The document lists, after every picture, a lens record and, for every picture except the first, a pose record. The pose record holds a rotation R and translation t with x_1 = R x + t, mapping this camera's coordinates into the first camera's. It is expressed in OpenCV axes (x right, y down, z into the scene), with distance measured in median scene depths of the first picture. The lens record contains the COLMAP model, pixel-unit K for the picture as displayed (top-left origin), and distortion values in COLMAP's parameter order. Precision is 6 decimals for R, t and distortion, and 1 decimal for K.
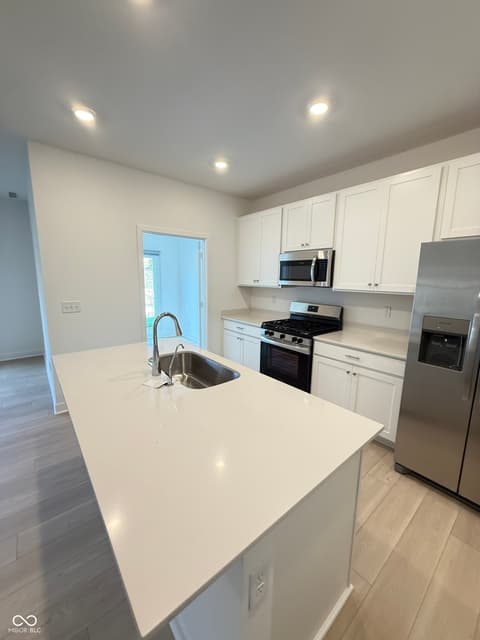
lens RADIAL K [[254.1, 0, 240.0], [0, 254.1, 320.0], [0, 0, 1]] dist [-0.000913, -0.000103]
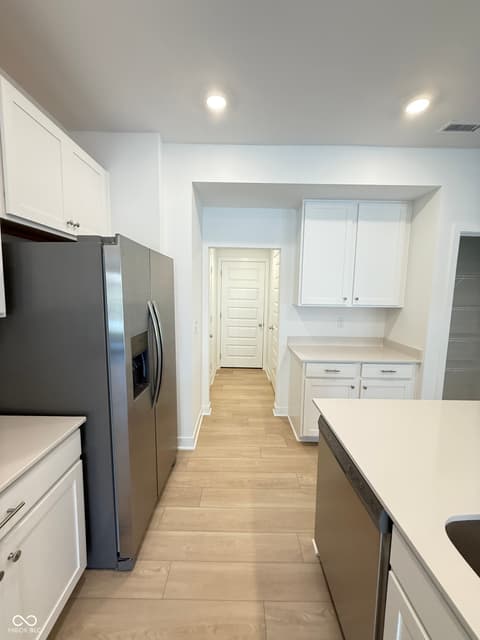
lens RADIAL K [[262.9, 0, 243.1], [0, 262.9, 319.2], [0, 0, 1]] dist [0.010565, 0.000193]
pose [[-0.784538, -0.101174, 0.611772, 0.007408], [0.070637, 0.965595, 0.250273, -0.149075], [-0.616045, 0.239563, -0.750399, 0.837102]]
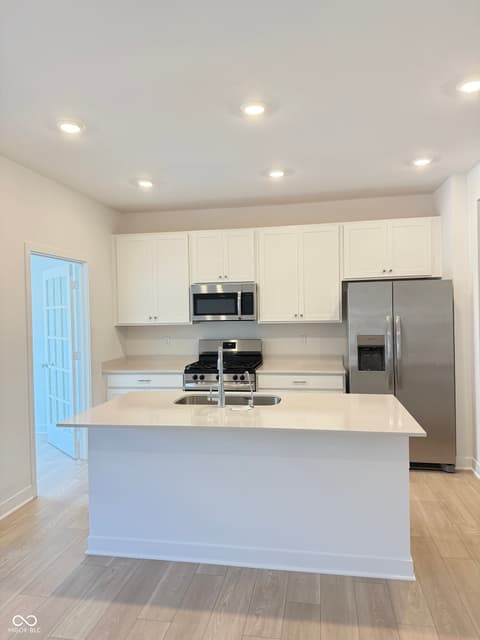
lens RADIAL K [[450.9, 0, 240.0], [0, 450.9, 320.0], [0, 0, 1]] dist [0.123749, -0.145067]
pose [[0.761297, -0.041904, 0.647048, -0.812211], [0.136985, 0.985780, -0.097330, 0.031423], [-0.633768, 0.162733, 0.756211, -0.280708]]
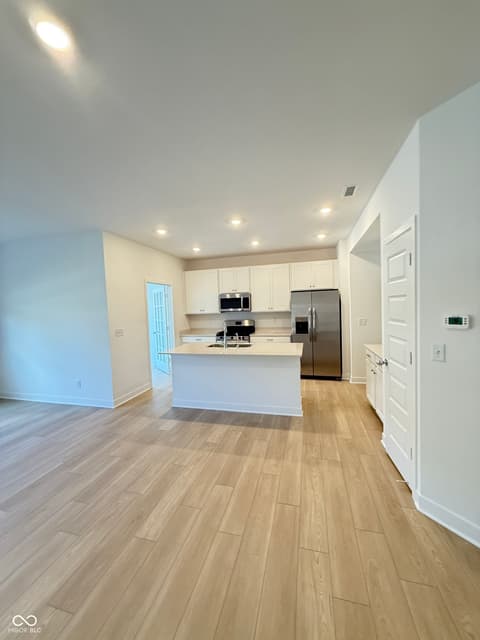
lens RADIAL K [[257.0, 0, 239.0], [0, 257.0, 317.9], [0, 0, 1]] dist [0.000998, 0.000407]
pose [[0.815179, -0.067023, 0.575318, -0.905843], [0.140220, 0.986572, -0.083748, 0.087294], [-0.561980, 0.148941, 0.813631, -0.621854]]
